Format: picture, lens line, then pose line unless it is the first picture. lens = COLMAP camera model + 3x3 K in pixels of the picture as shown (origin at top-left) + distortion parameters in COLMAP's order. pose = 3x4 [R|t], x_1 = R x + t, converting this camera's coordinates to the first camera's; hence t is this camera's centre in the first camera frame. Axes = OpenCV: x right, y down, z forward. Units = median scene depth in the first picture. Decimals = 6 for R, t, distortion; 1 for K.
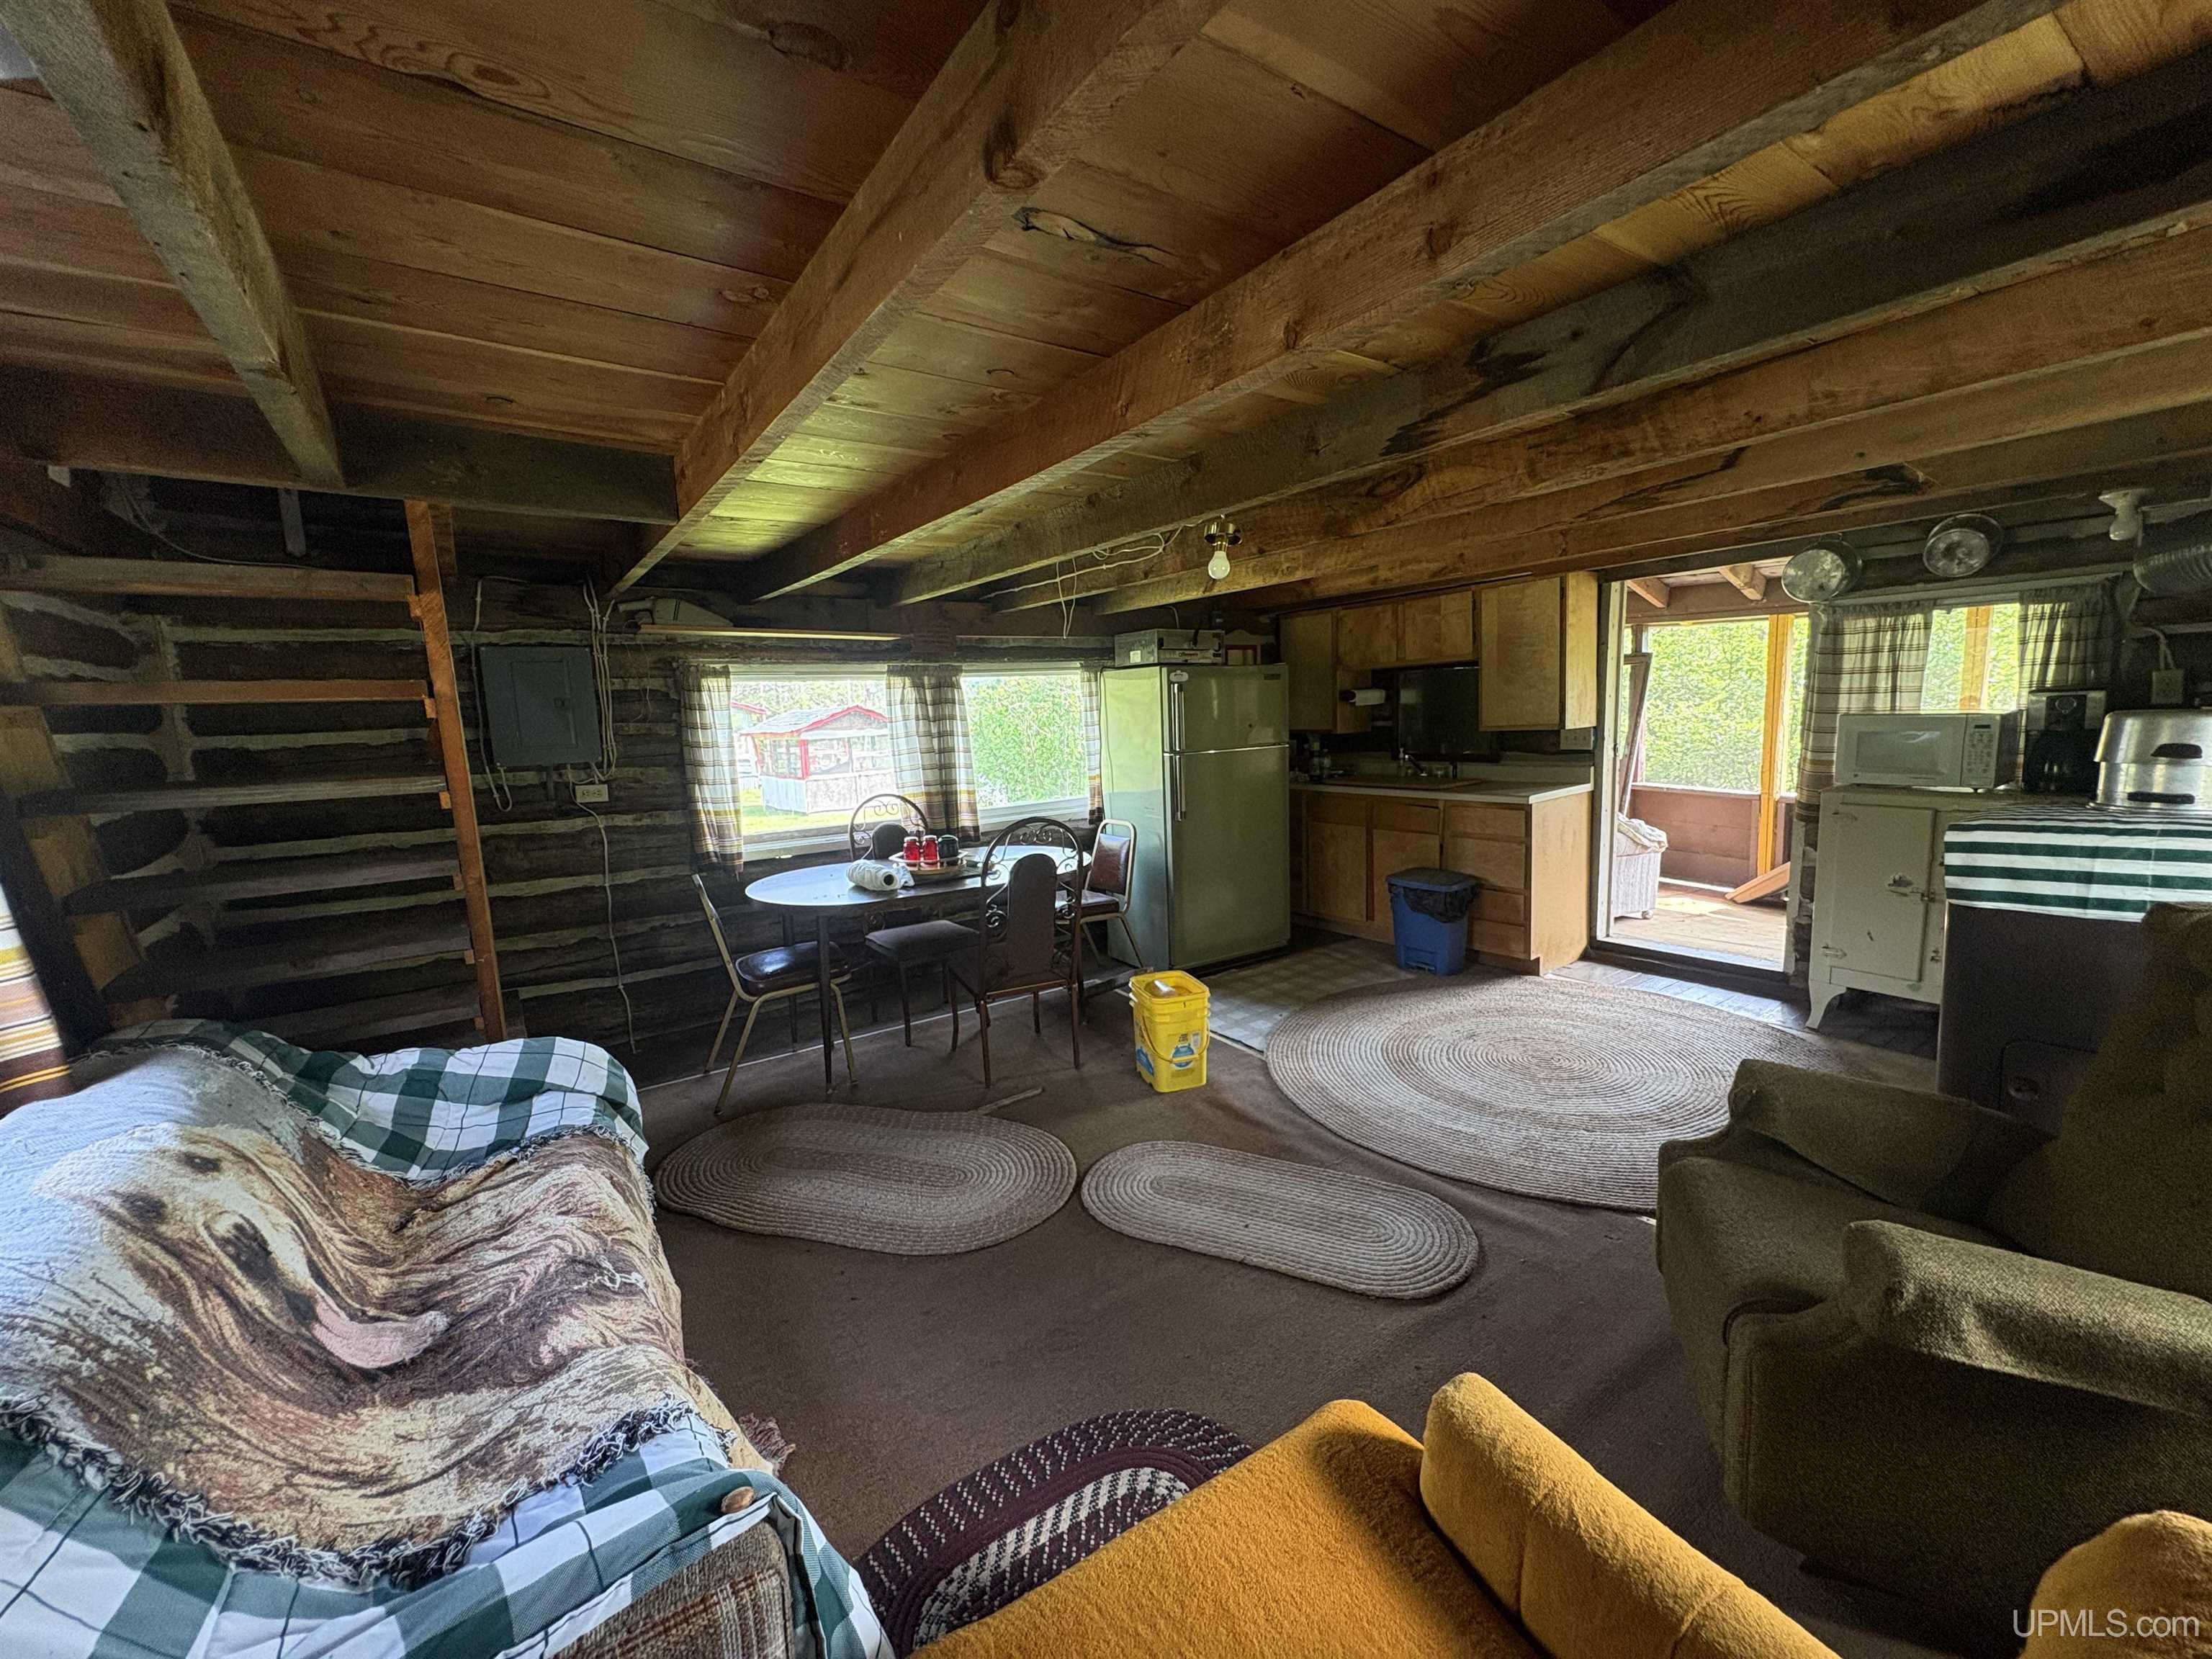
lens RADIAL K [[883.8, 0, 1106.0], [0, 883.8, 829.5], [0, 0, 1]] dist [0.001086, -0.000191]
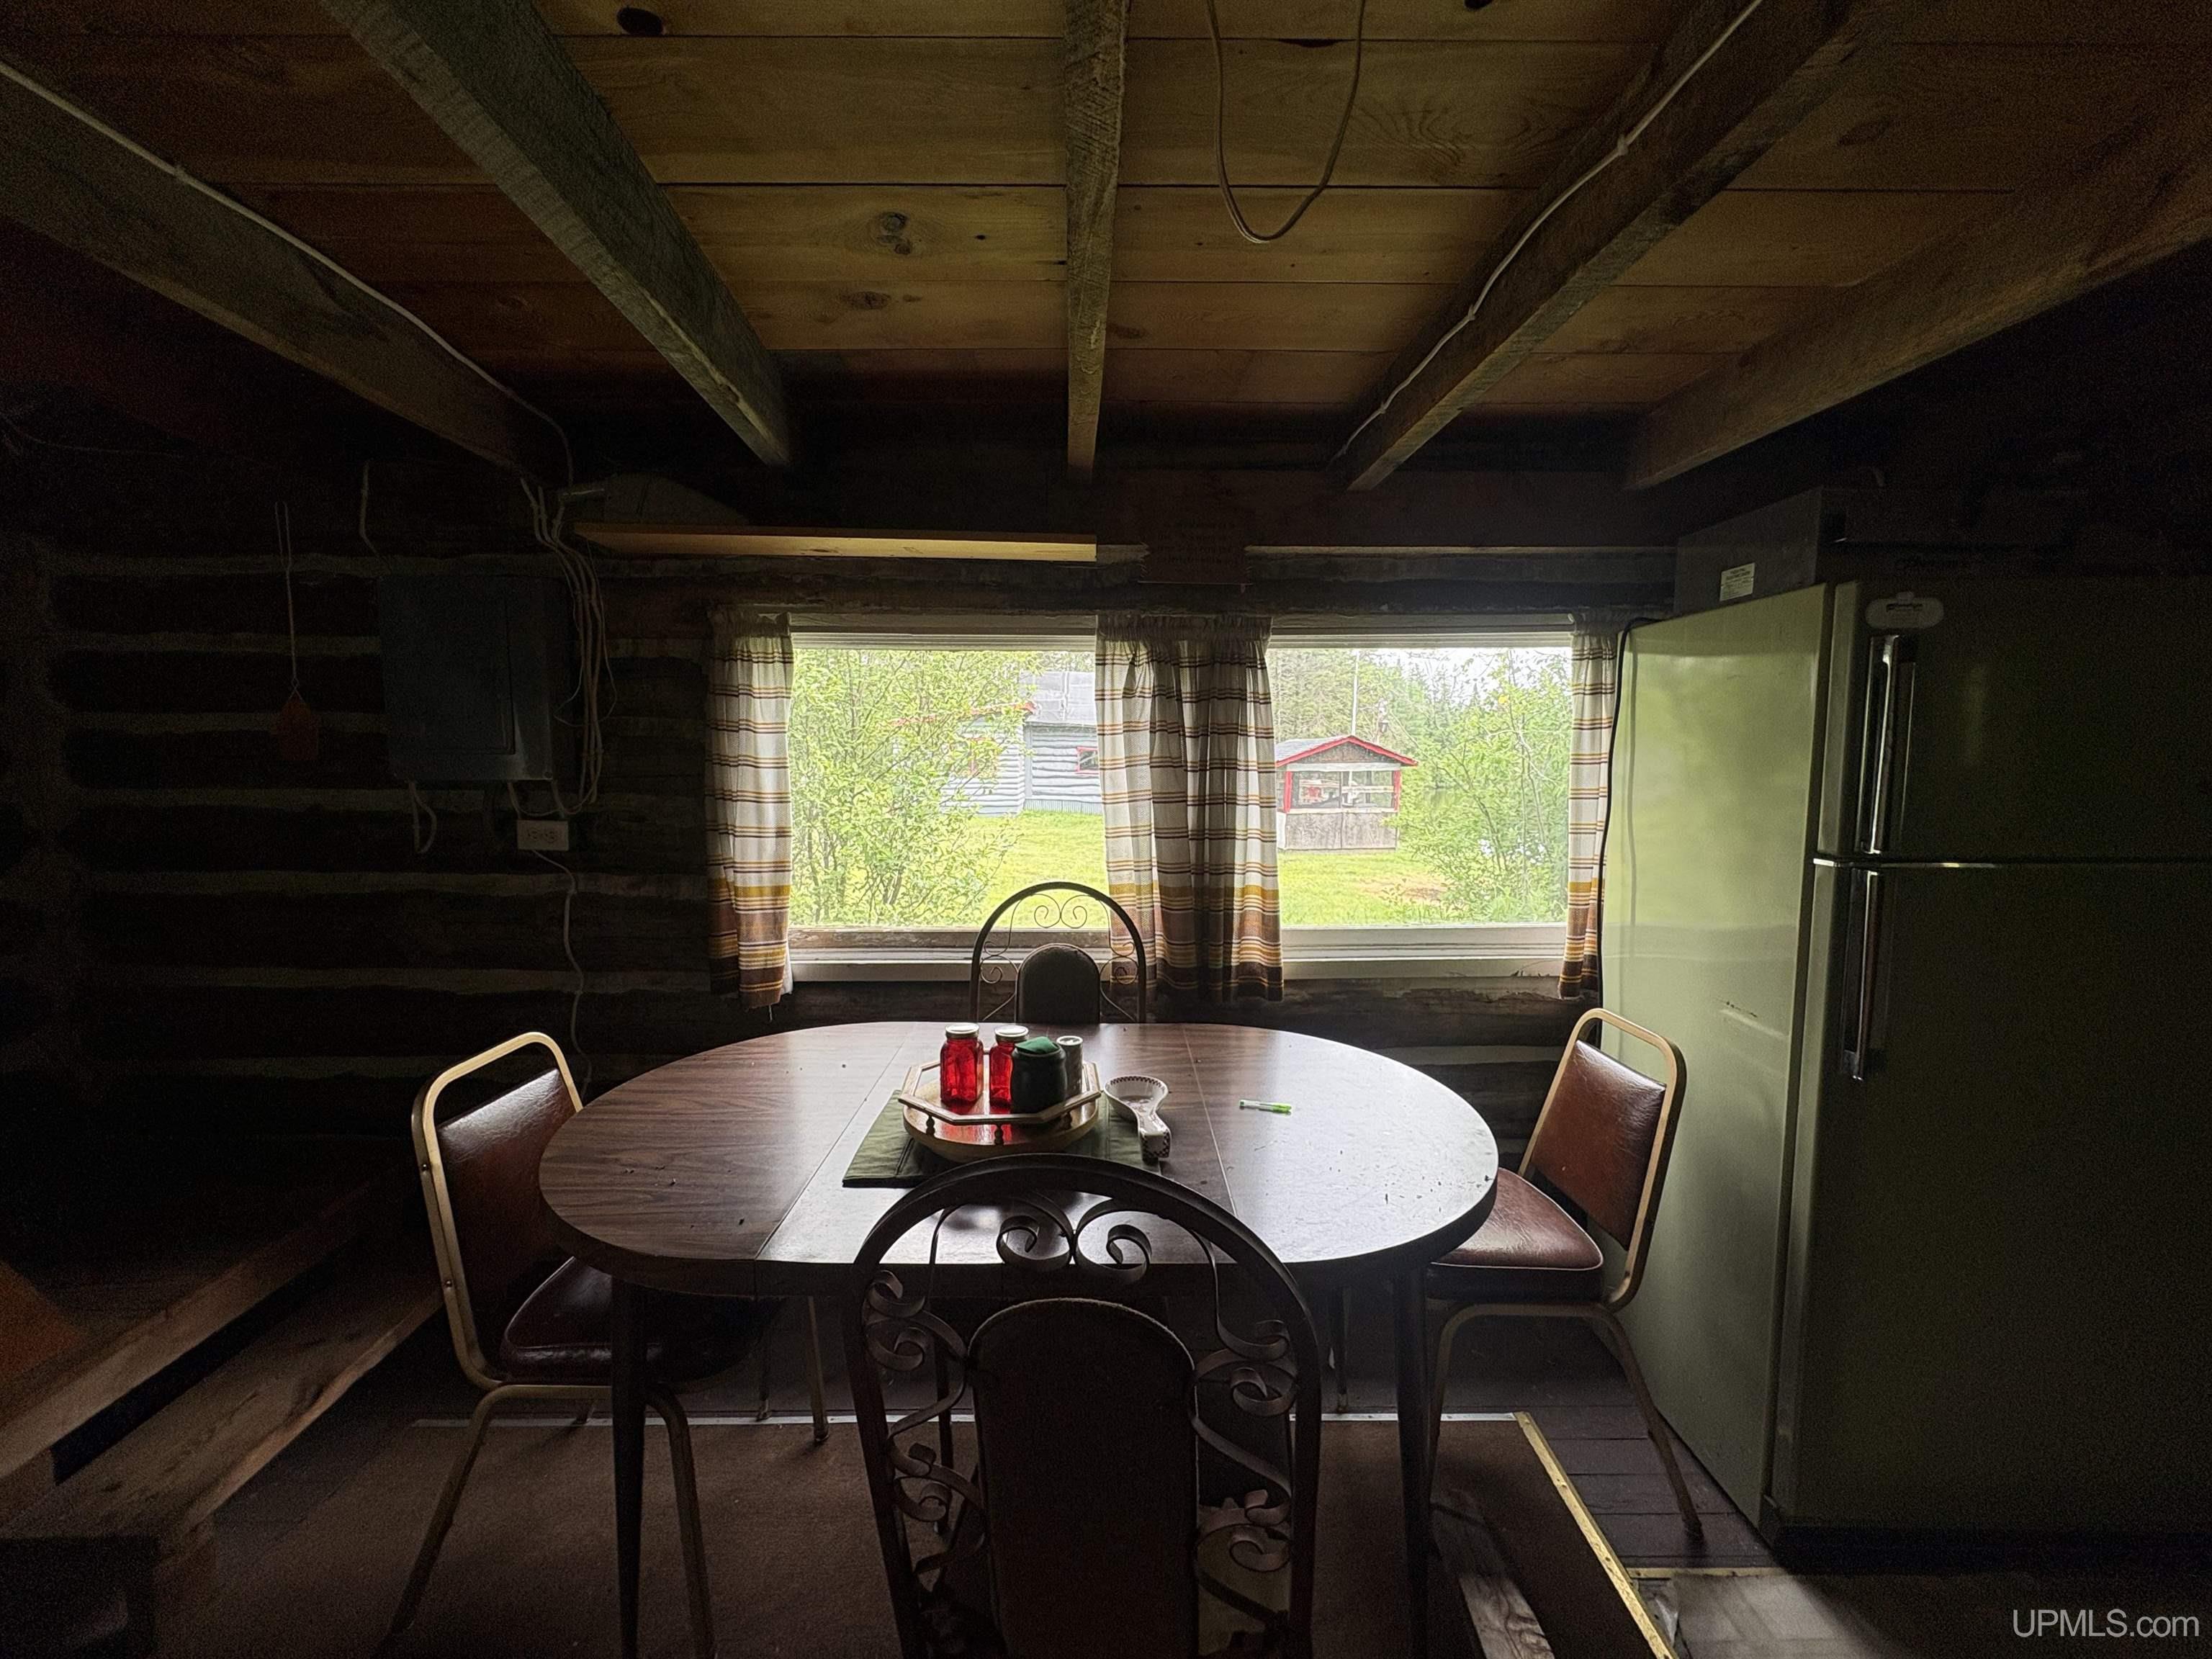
lens RADIAL K [[892.7, 0, 1091.5], [0, 892.7, 832.7], [0, 0, 1]] dist [0.002715, -0.000348]
pose [[0.831093, 0.088683, -0.549018, 0.025213], [-0.108792, 0.994056, -0.004117, -0.064608], [0.545389, 0.063151, 0.835801, 0.584440]]
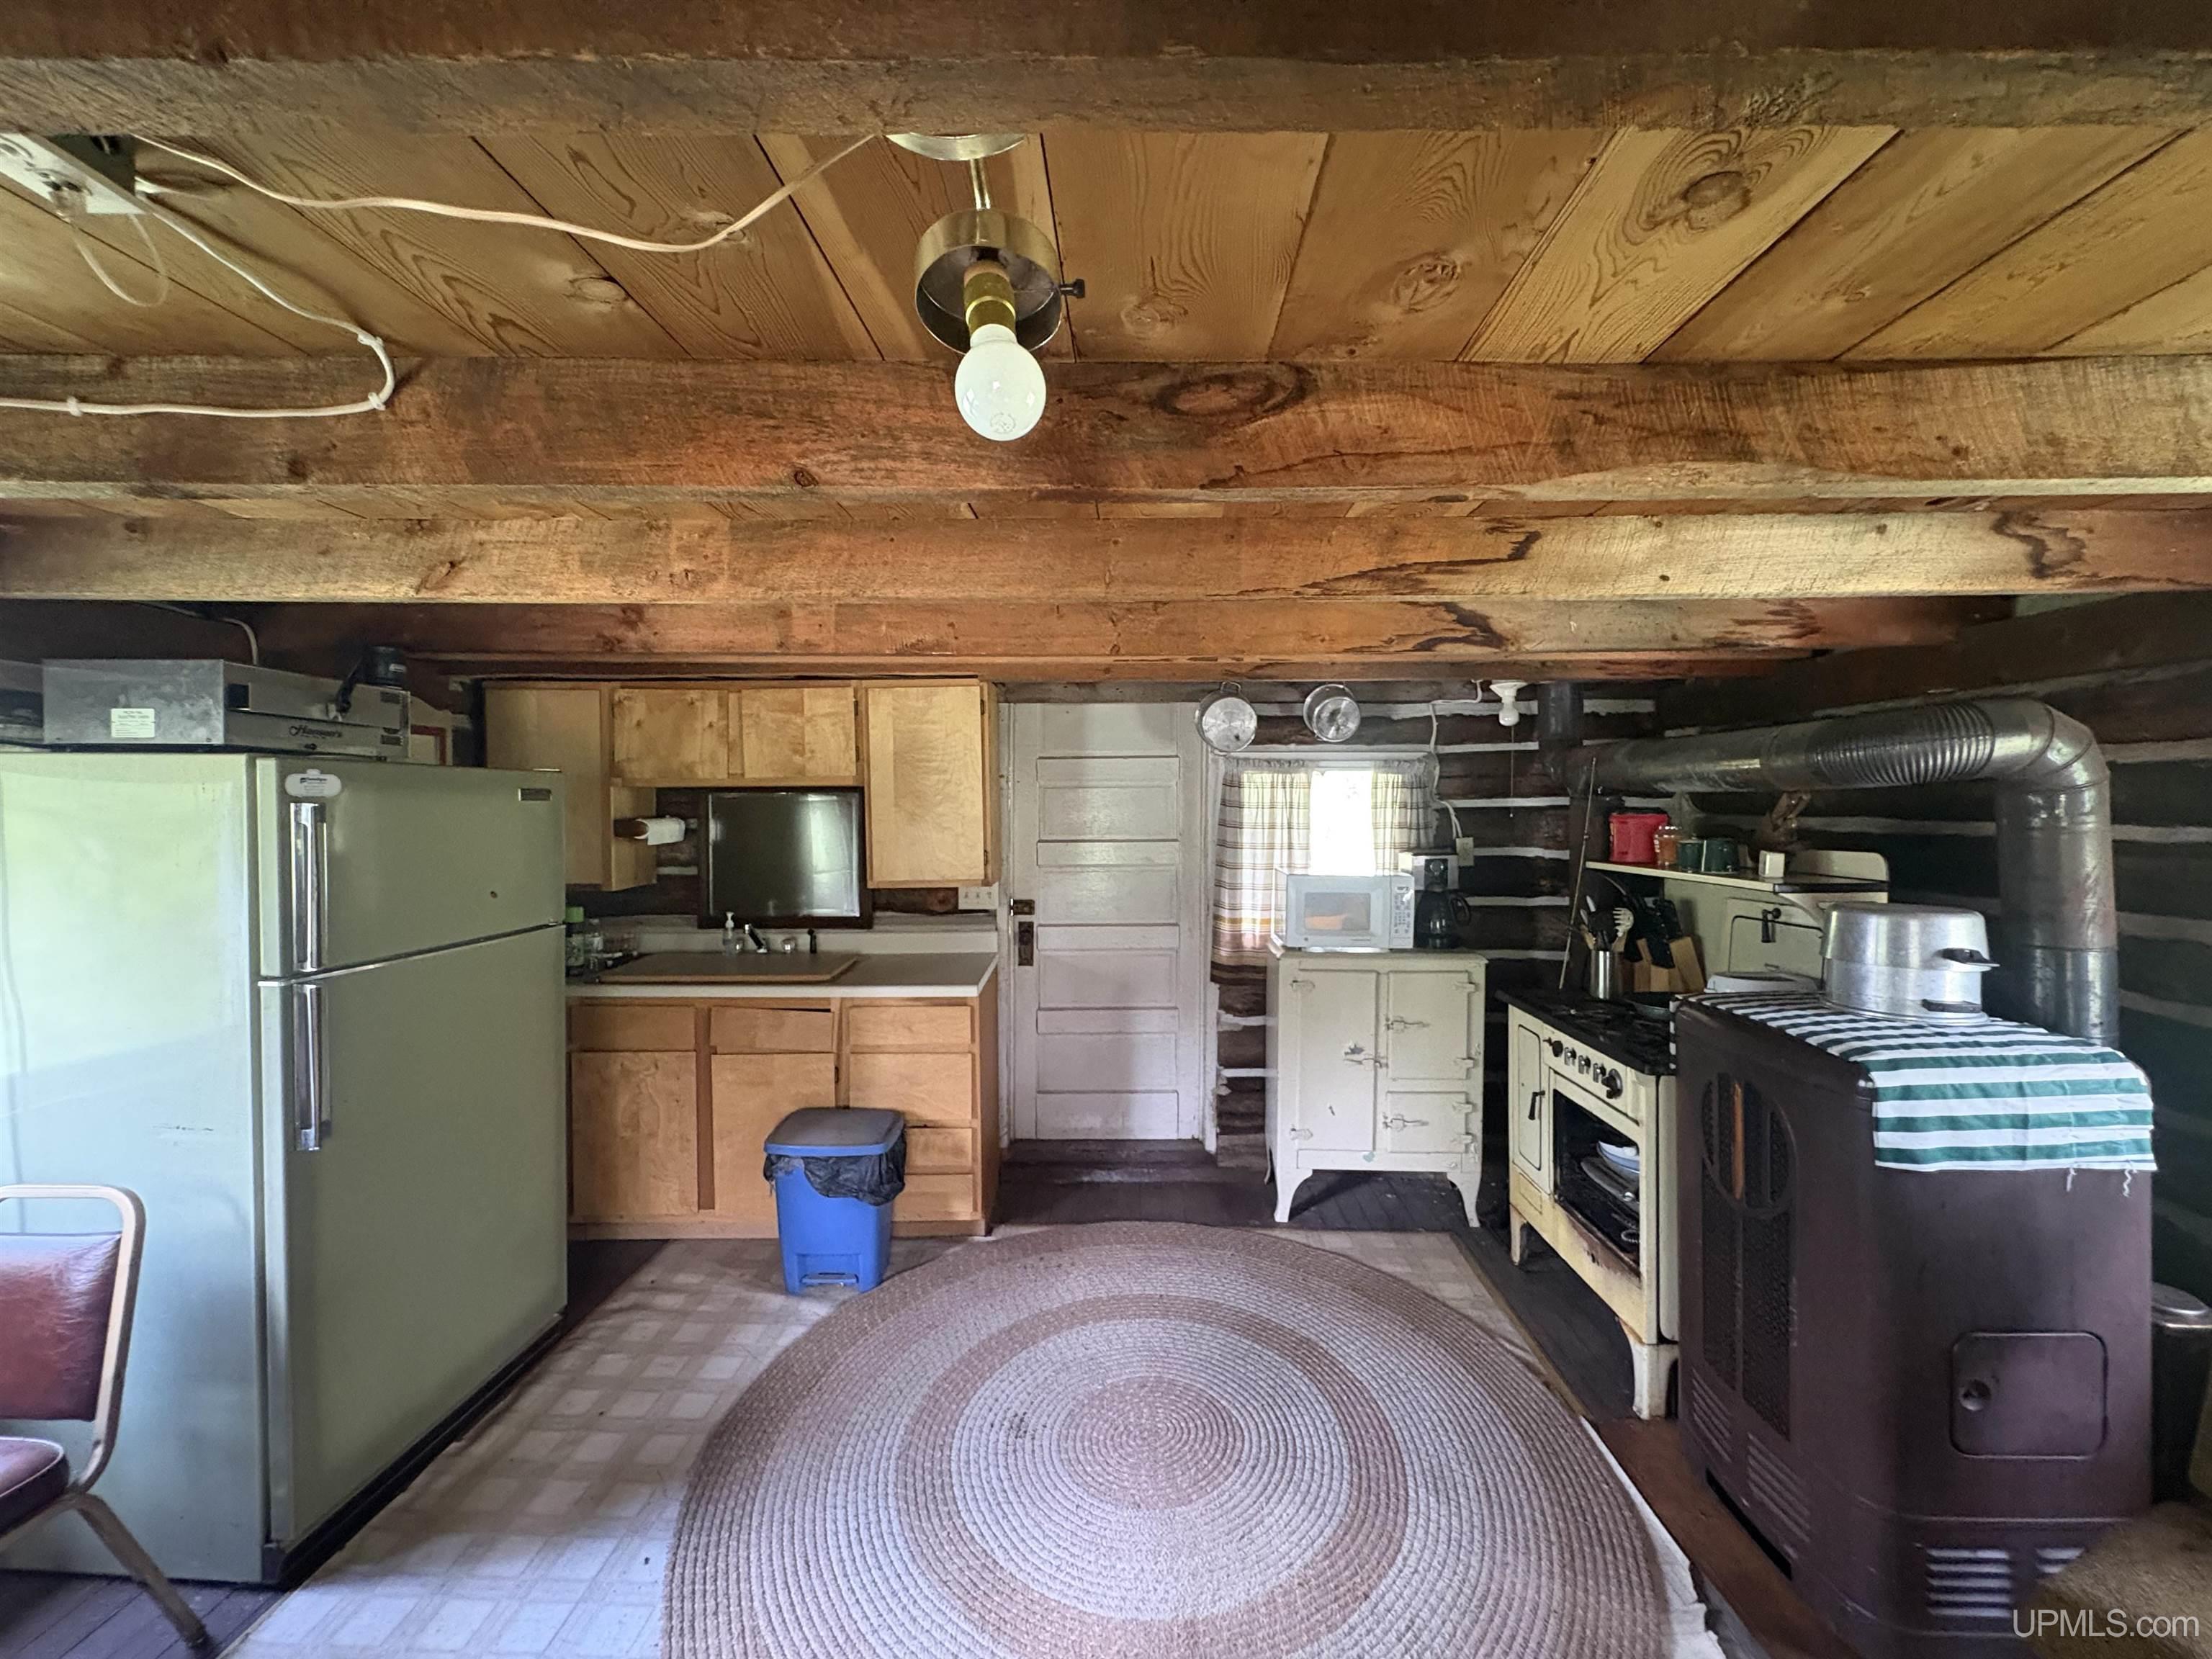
lens RADIAL K [[883.8, 0, 1106.0], [0, 883.8, 829.5], [0, 0, 1]] dist [0.001086, -0.000191]
pose [[0.590874, 0.022006, 0.806464, -0.027740], [0.082576, 0.992728, -0.087589, -0.086620], [-0.802527, 0.118349, 0.584760, 0.472347]]
